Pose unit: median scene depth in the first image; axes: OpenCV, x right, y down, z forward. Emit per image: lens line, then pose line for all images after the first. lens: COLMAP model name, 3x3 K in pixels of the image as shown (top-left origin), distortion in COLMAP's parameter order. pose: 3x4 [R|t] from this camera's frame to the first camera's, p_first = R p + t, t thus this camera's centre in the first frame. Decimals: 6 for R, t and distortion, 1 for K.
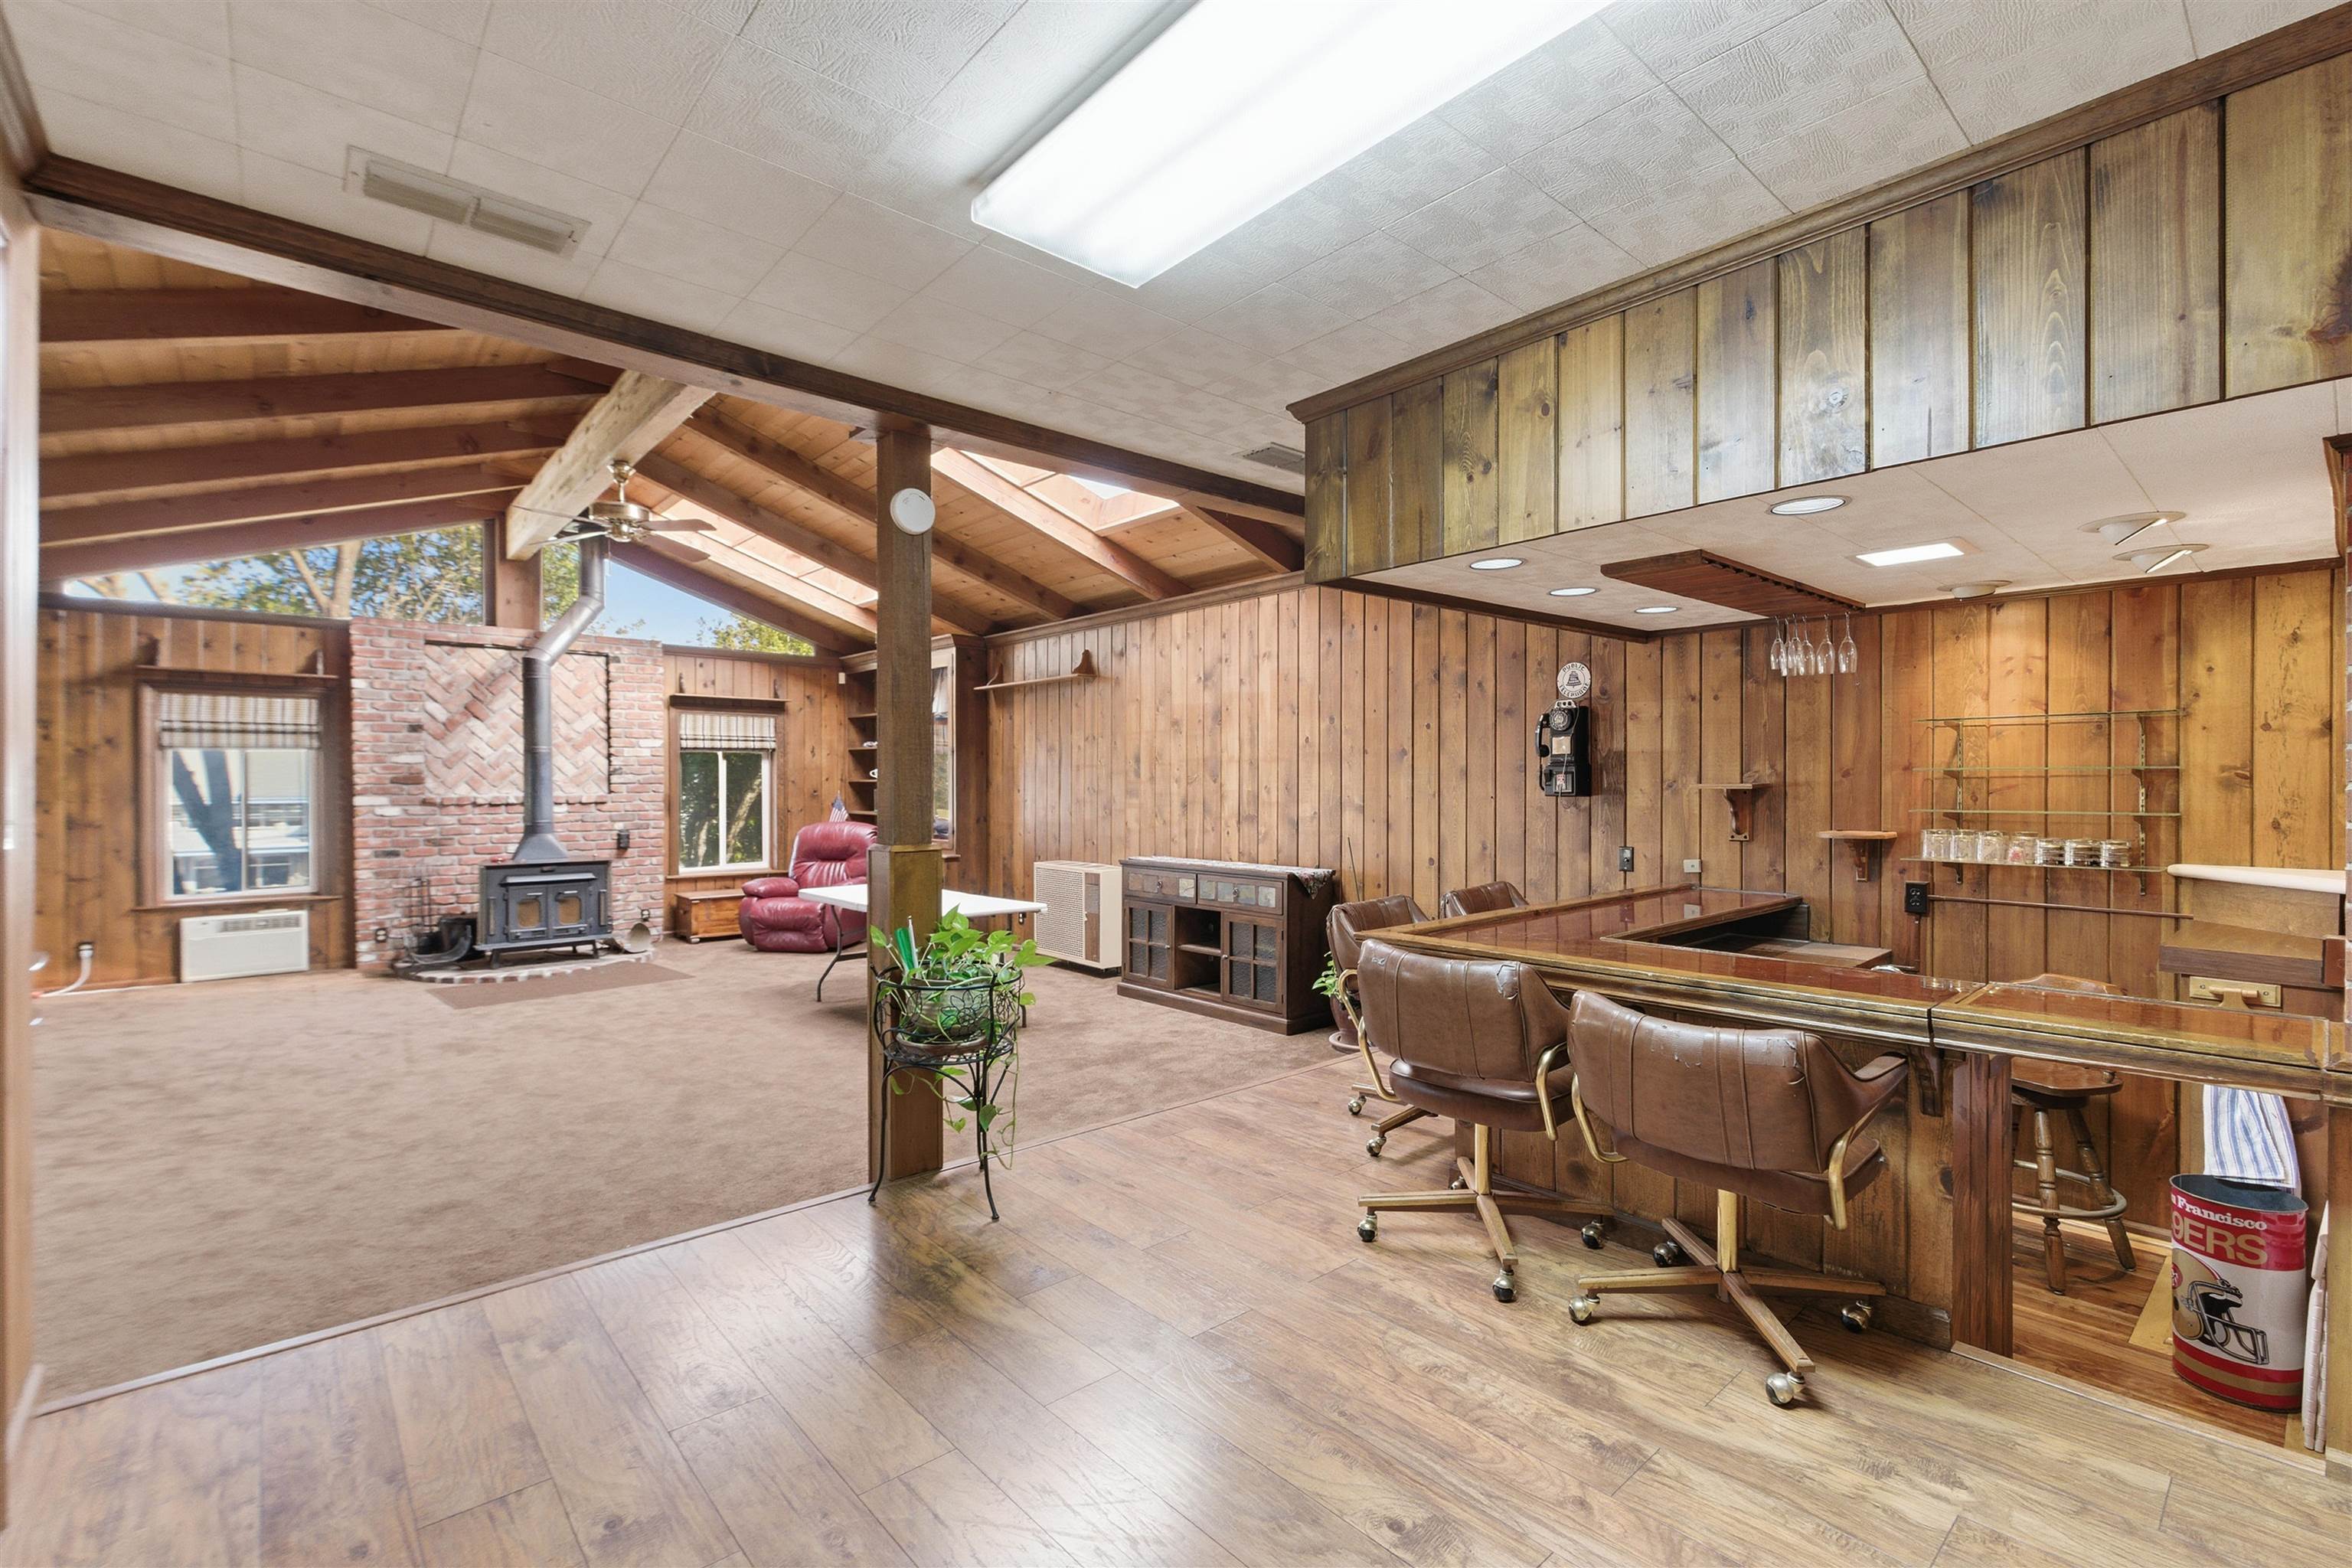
lens RADIAL K [[1036.6, 0, 1175.4], [0, 1036.6, 787.1], [0, 0, 1]] dist [0.004868, 0.000416]
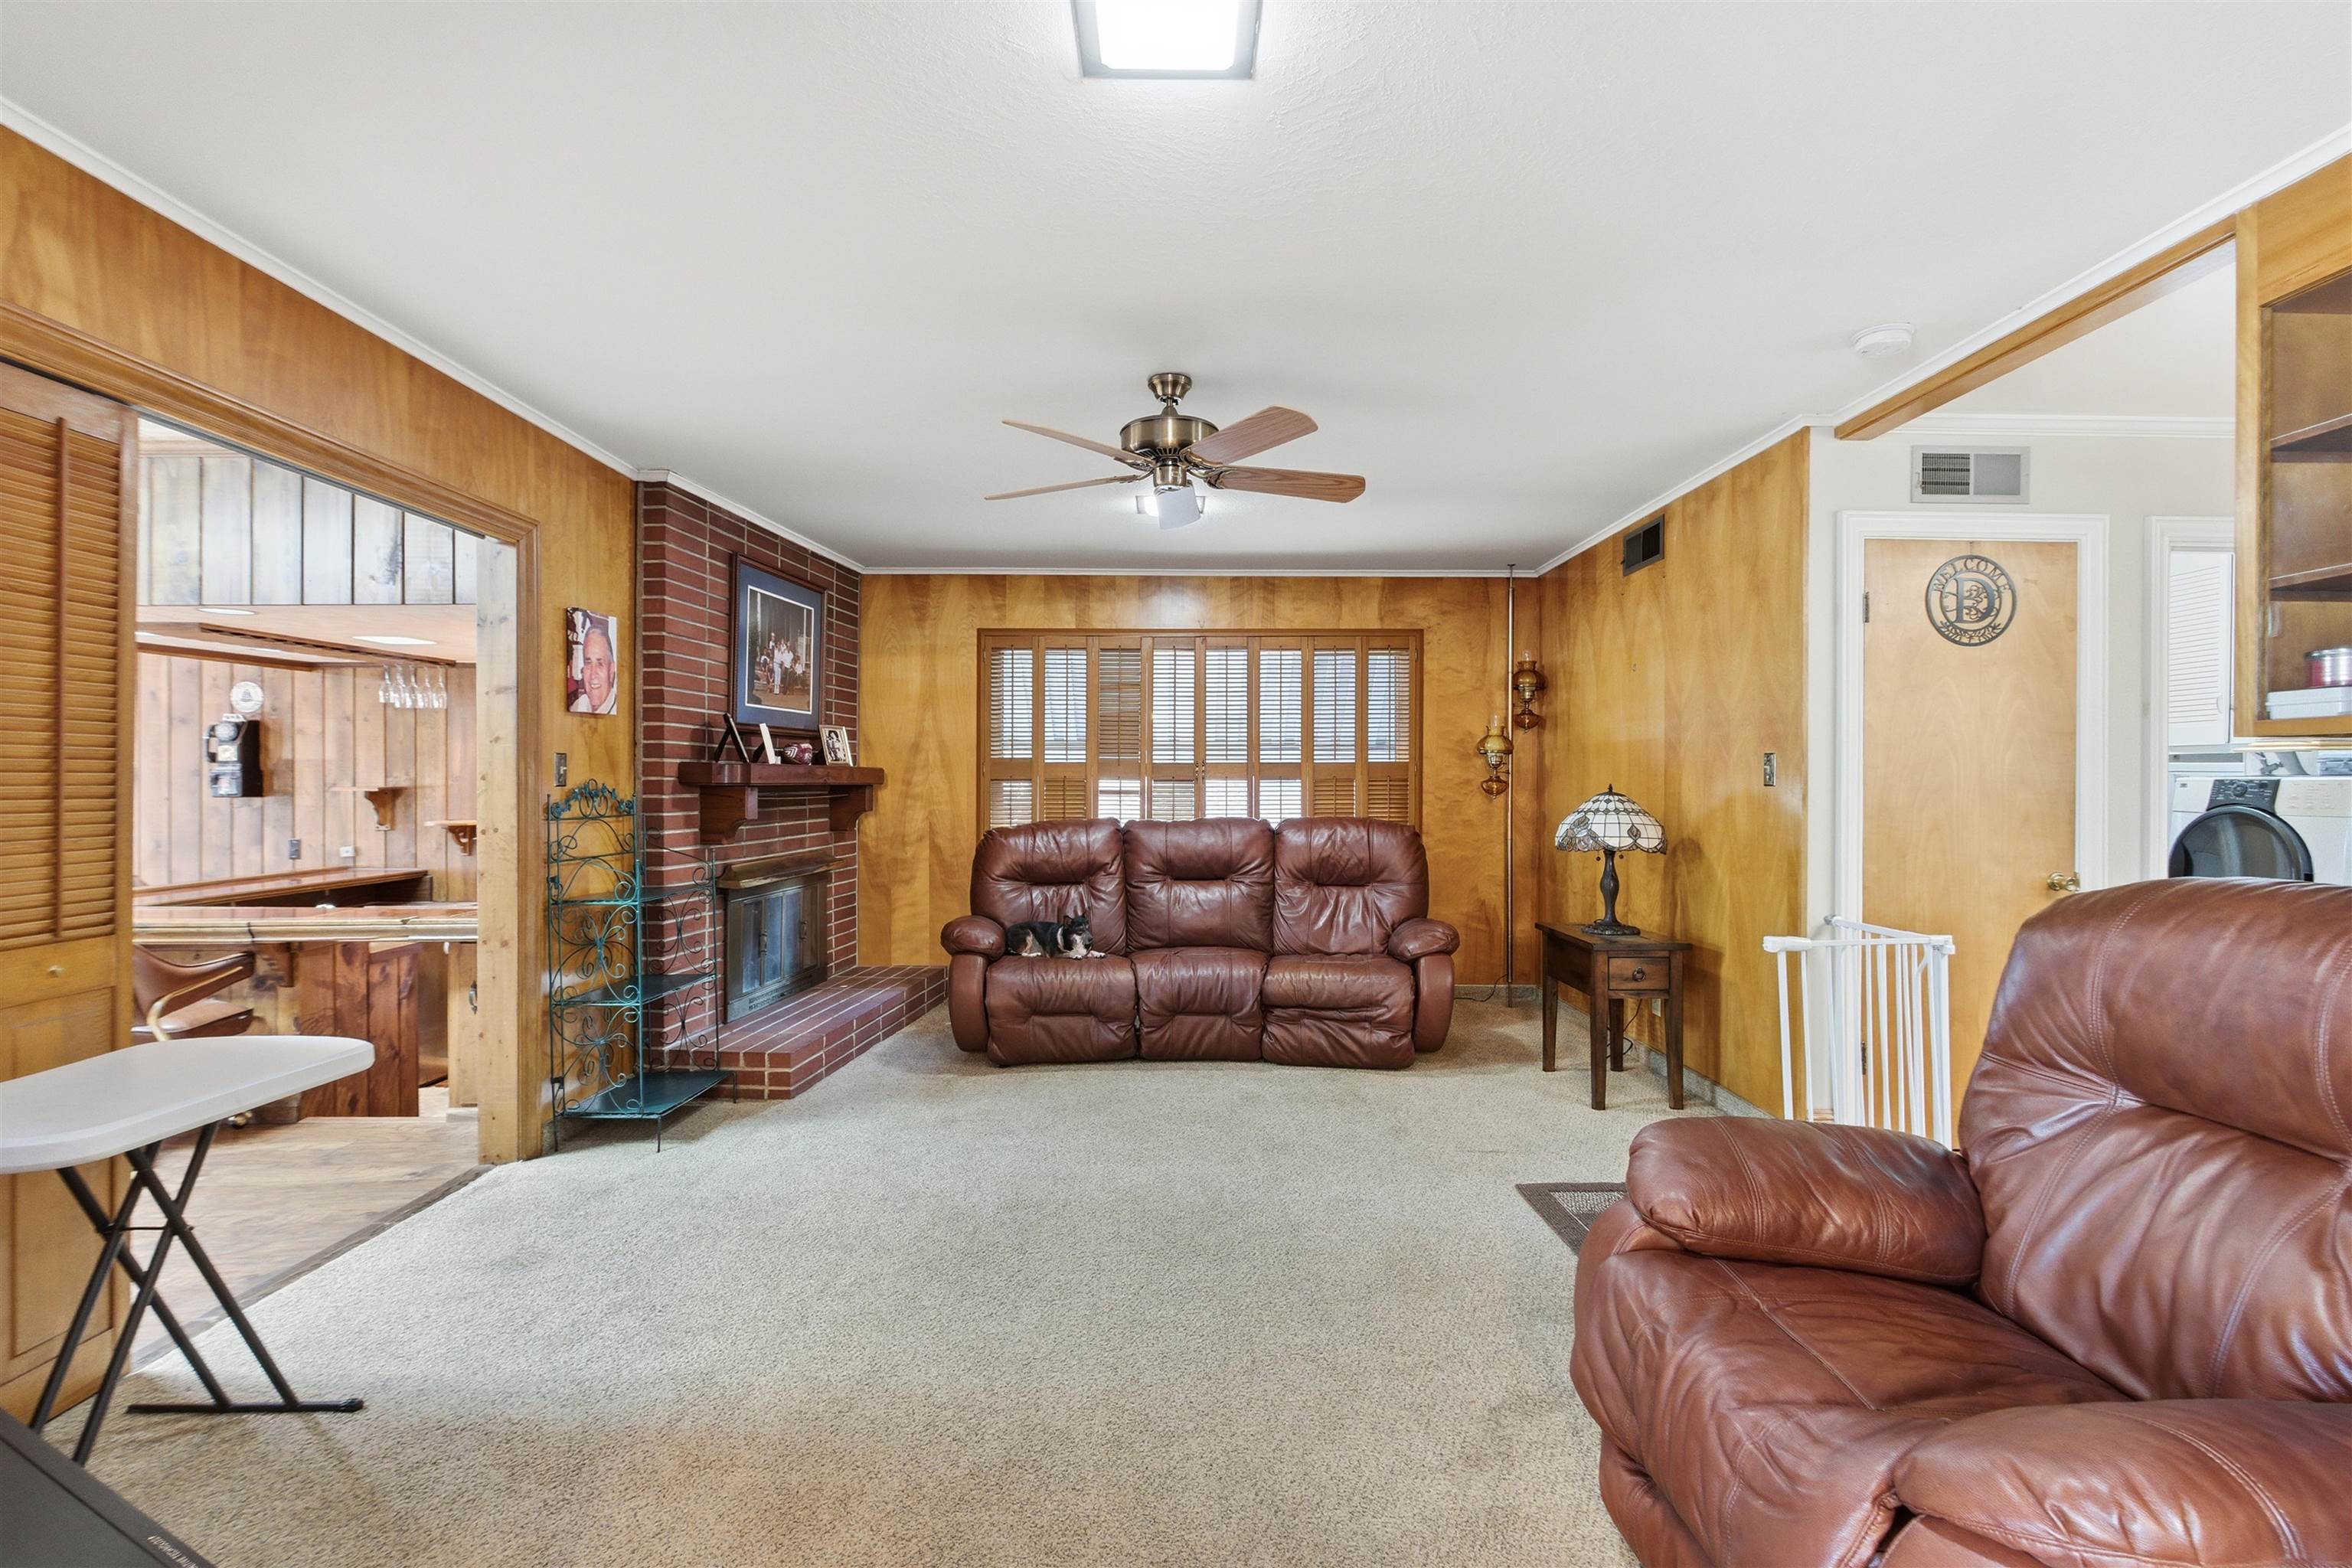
lens RADIAL K [[1036.6, 0, 1186.0], [0, 1036.6, 778.0], [0, 0, 1]] dist [0.004868, 0.000416]
pose [[0.643174, 0.000693, 0.765720, 0.175776], [0.002477, 0.999992, -0.002985, -0.006898], [-0.765716, 0.003817, 0.643167, -0.566830]]
